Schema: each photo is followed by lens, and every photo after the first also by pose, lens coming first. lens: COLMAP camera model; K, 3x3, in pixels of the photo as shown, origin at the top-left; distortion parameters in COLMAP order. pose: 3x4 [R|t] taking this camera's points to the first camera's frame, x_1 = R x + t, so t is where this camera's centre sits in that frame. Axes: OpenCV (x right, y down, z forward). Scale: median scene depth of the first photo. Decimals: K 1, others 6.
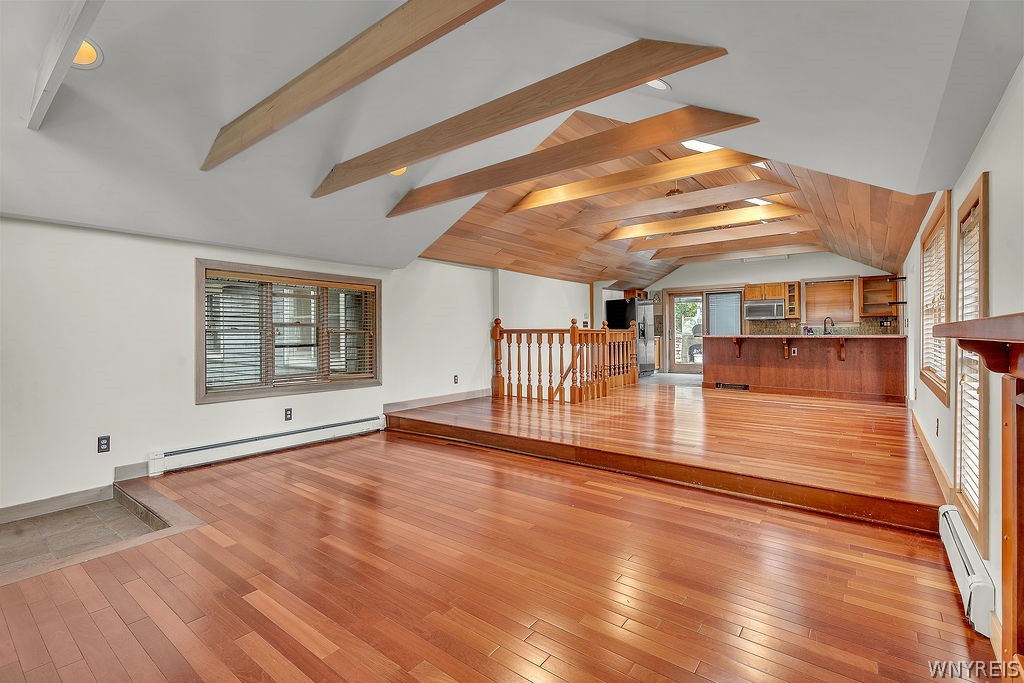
lens RADIAL K [[466.2, 0, 511.7], [0, 466.2, 341.8], [0, 0, 1]] dist [0.004358, 0.001326]
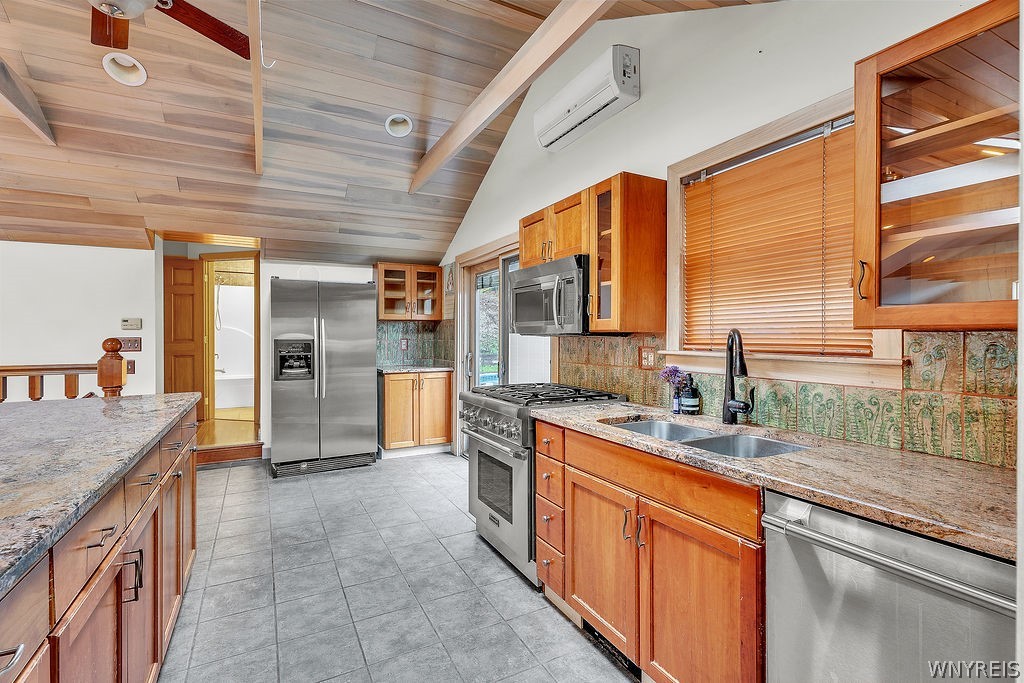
lens RADIAL K [[466.2, 0, 508.7], [0, 466.2, 338.5], [0, 0, 1]] dist [0.004358, 0.001326]
pose [[0.906476, -0.006867, -0.422202, 0.654284], [0.008187, 0.999966, 0.001314, -0.047895], [0.422179, -0.004648, 0.906501, 0.759921]]
